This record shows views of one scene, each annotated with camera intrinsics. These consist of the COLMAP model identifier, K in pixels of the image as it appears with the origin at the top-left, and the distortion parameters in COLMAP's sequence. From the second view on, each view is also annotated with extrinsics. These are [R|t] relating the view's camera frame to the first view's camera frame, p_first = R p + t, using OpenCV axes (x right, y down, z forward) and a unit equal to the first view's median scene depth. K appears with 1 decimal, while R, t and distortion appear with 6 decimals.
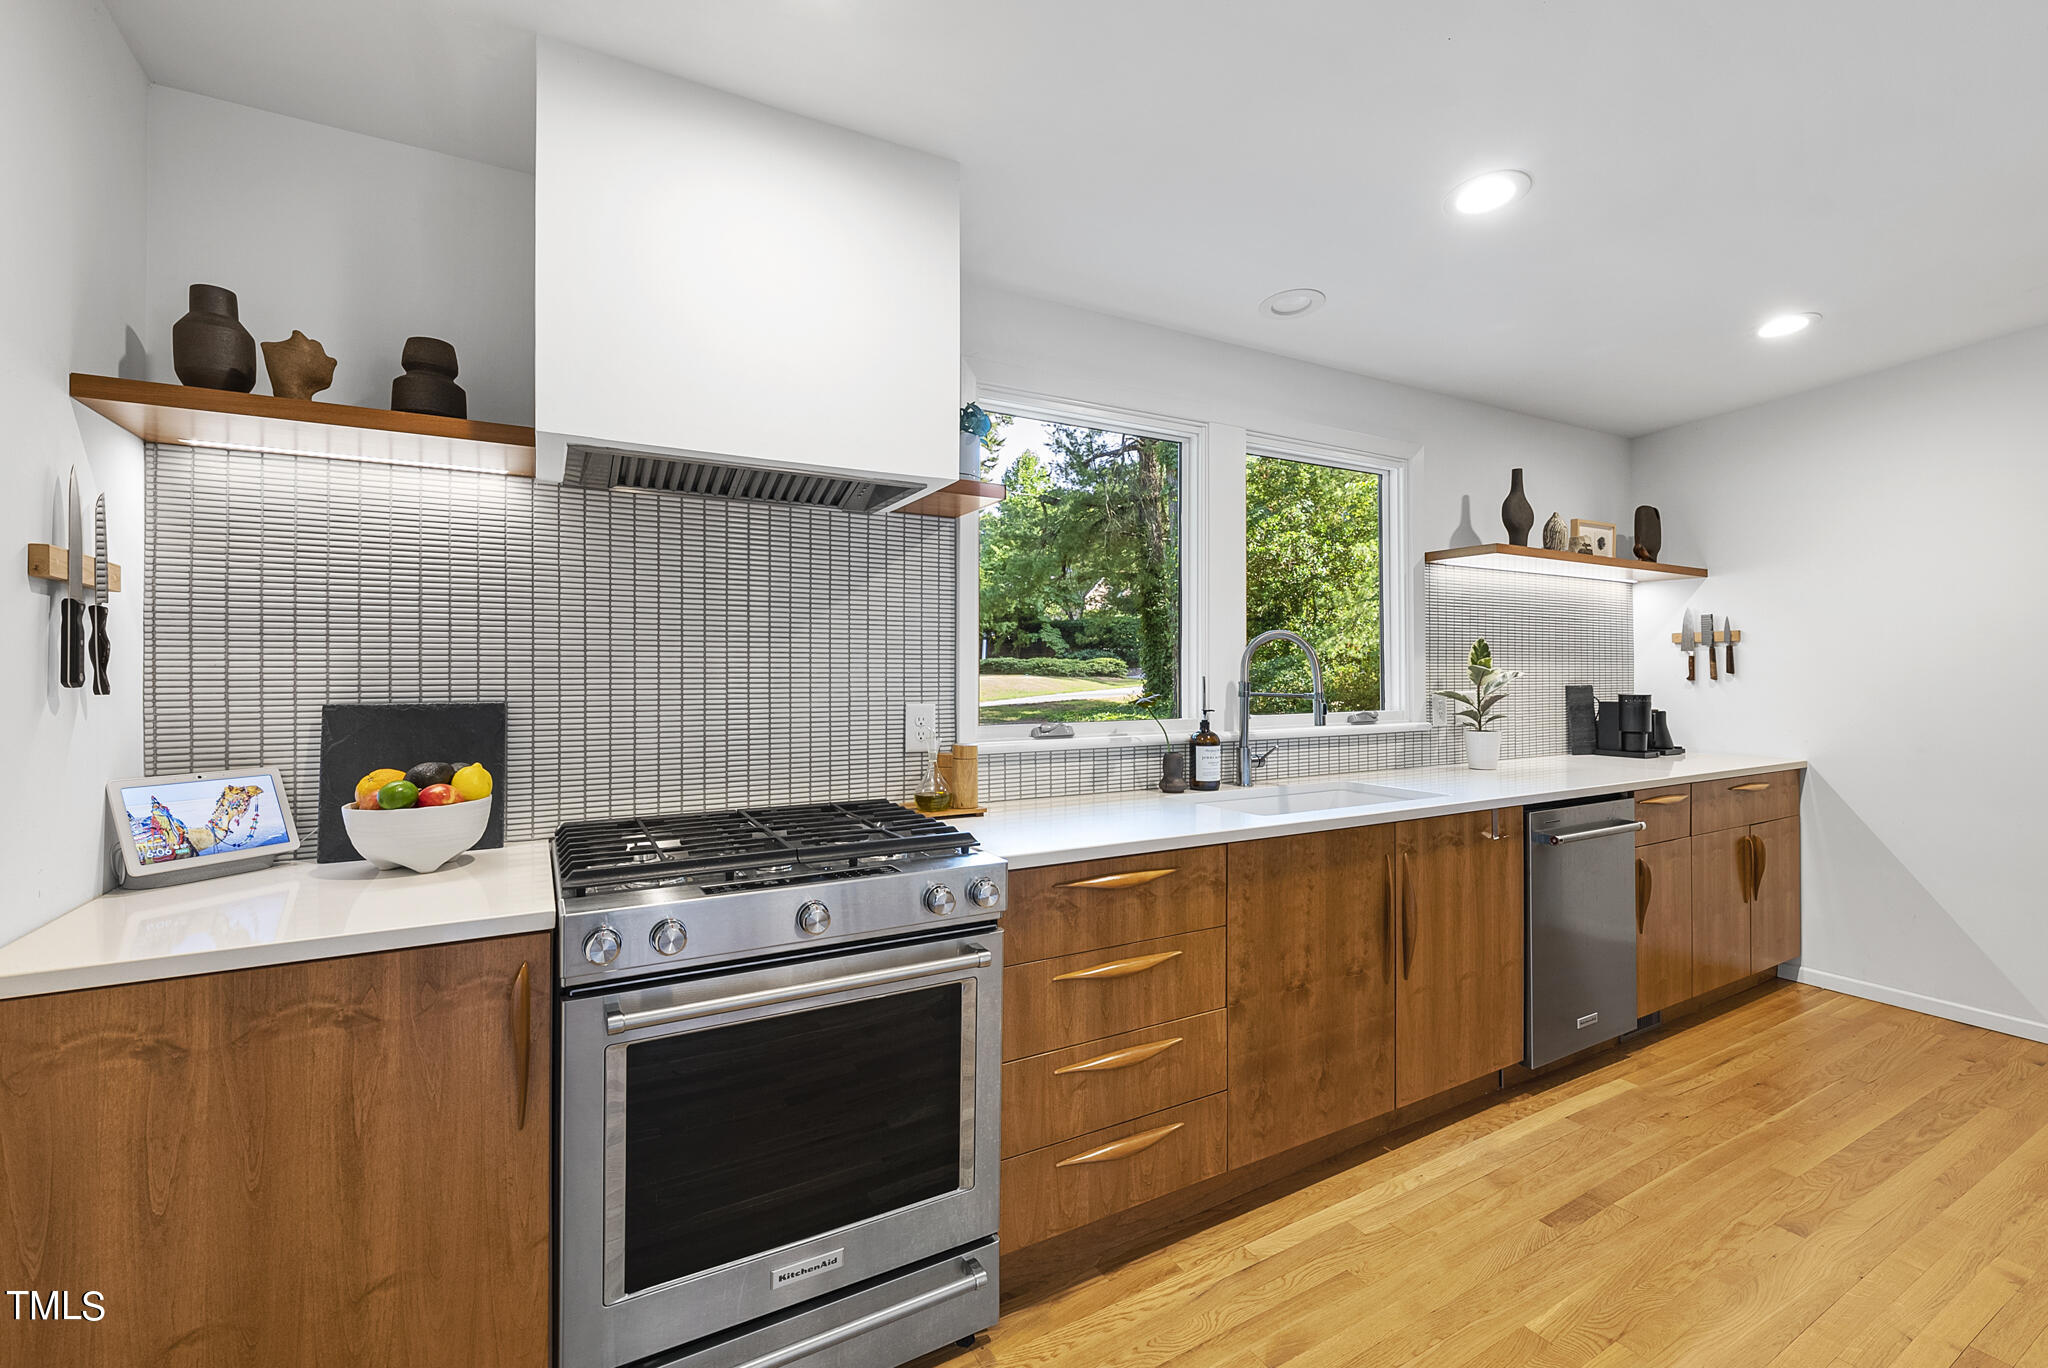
lens RADIAL K [[848.1, 0, 1021.8], [0, 848.1, 679.3], [0, 0, 1]] dist [0.003199, -0.001088]
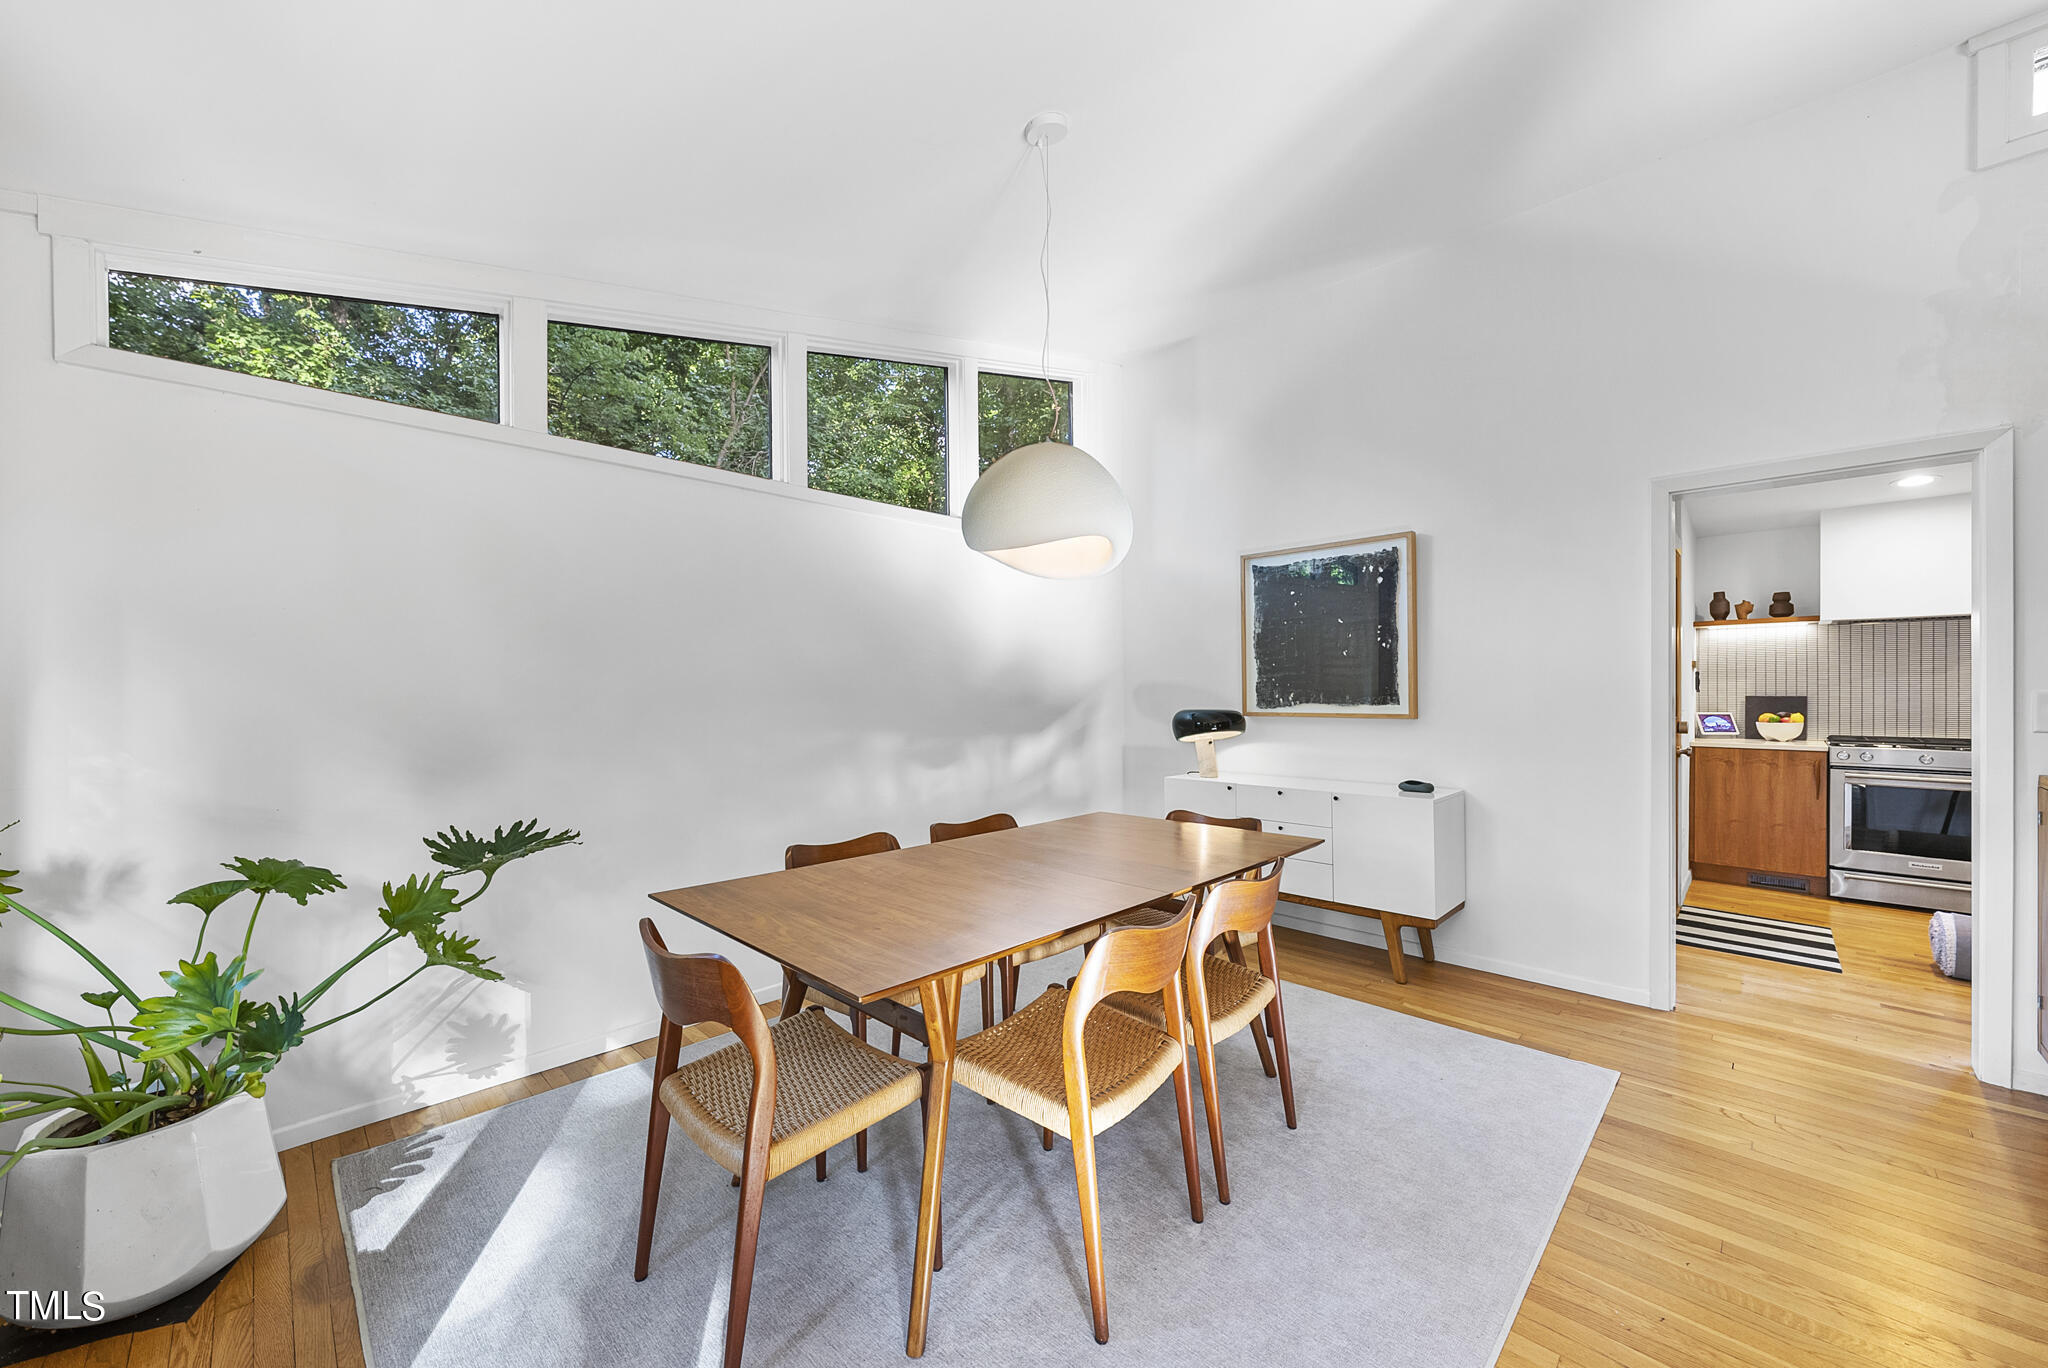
lens RADIAL K [[750.3, 0, 1028.6], [0, 750.3, 689.8], [0, 0, 1]] dist [-0.001491, 0.000451]
pose [[0.260148, 0.003834, -0.965561, 1.563550], [0.003137, 0.999983, 0.004815, -0.021925], [0.965564, -0.004281, 0.260132, -2.957930]]
